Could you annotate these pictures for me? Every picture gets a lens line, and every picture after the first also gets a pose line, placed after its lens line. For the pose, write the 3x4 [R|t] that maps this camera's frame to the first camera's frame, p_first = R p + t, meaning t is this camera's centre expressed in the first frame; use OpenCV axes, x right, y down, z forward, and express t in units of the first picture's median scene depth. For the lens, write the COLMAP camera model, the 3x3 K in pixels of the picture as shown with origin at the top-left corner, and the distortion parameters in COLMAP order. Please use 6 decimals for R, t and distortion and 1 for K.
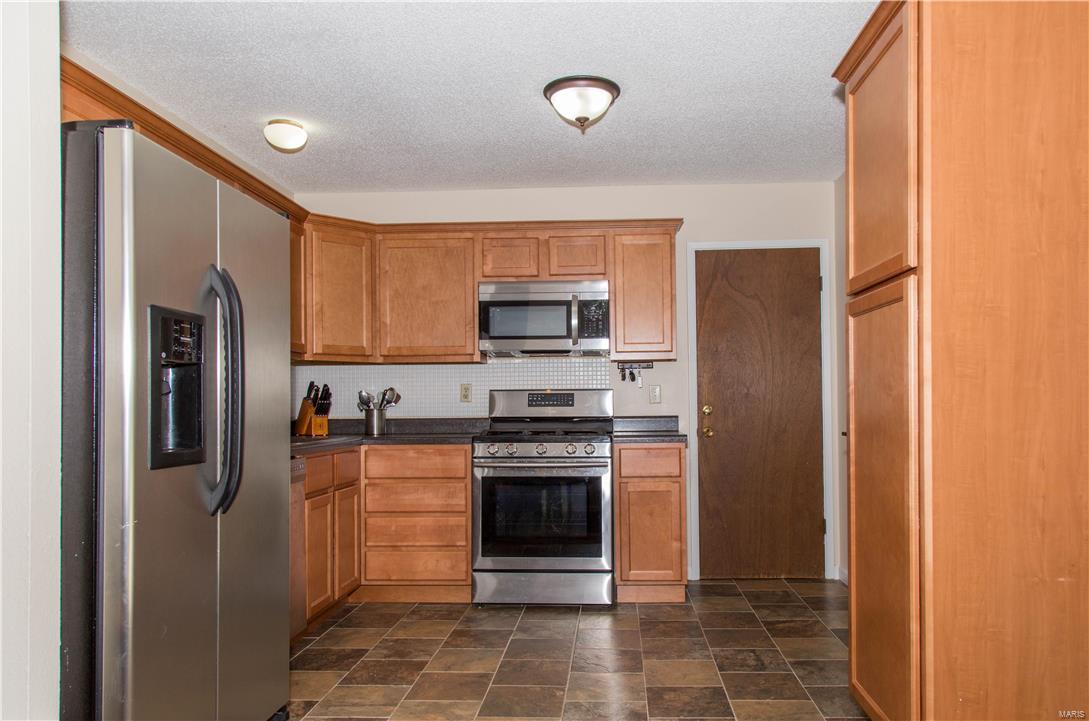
lens RADIAL K [[780.2, 0, 589.1], [0, 780.2, 395.6], [0, 0, 1]] dist [0.006101, 0.001092]
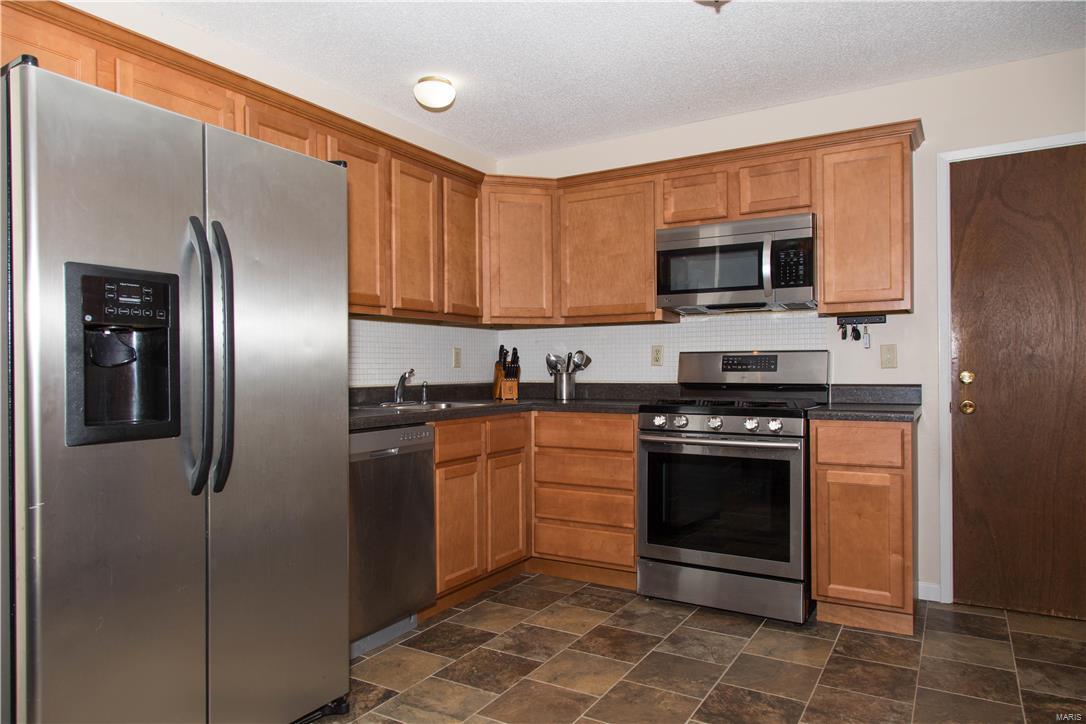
lens RADIAL K [[711.9, 0, 542.4], [0, 711.9, 372.1], [0, 0, 1]] dist [0.001844, 0.000392]
pose [[0.877887, 0.006291, -0.478826, 0.131629], [0.003901, 0.999787, 0.020289, -0.001949], [0.478852, -0.019680, 0.877675, 0.231570]]
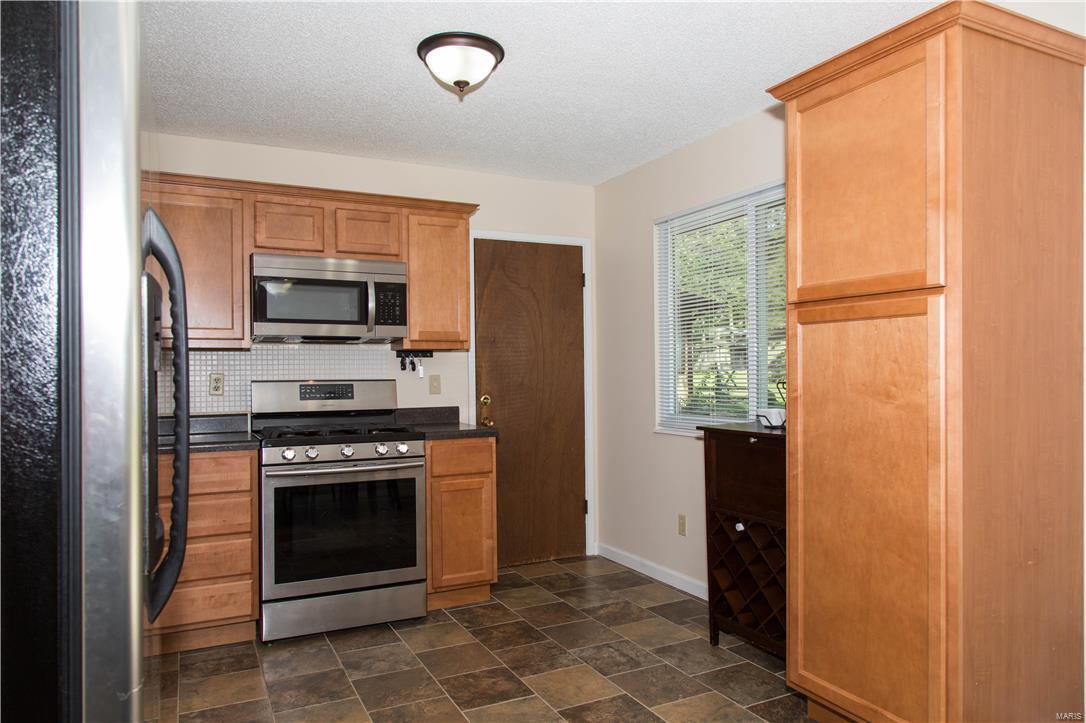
lens RADIAL K [[711.9, 0, 542.4], [0, 711.9, 371.6], [0, 0, 1]] dist [0.001844, 0.000392]
pose [[0.876904, 0.001477, 0.480664, -0.238067], [-0.002741, 0.999994, 0.001929, -0.021262], [-0.480658, -0.003009, 0.876903, 0.185062]]
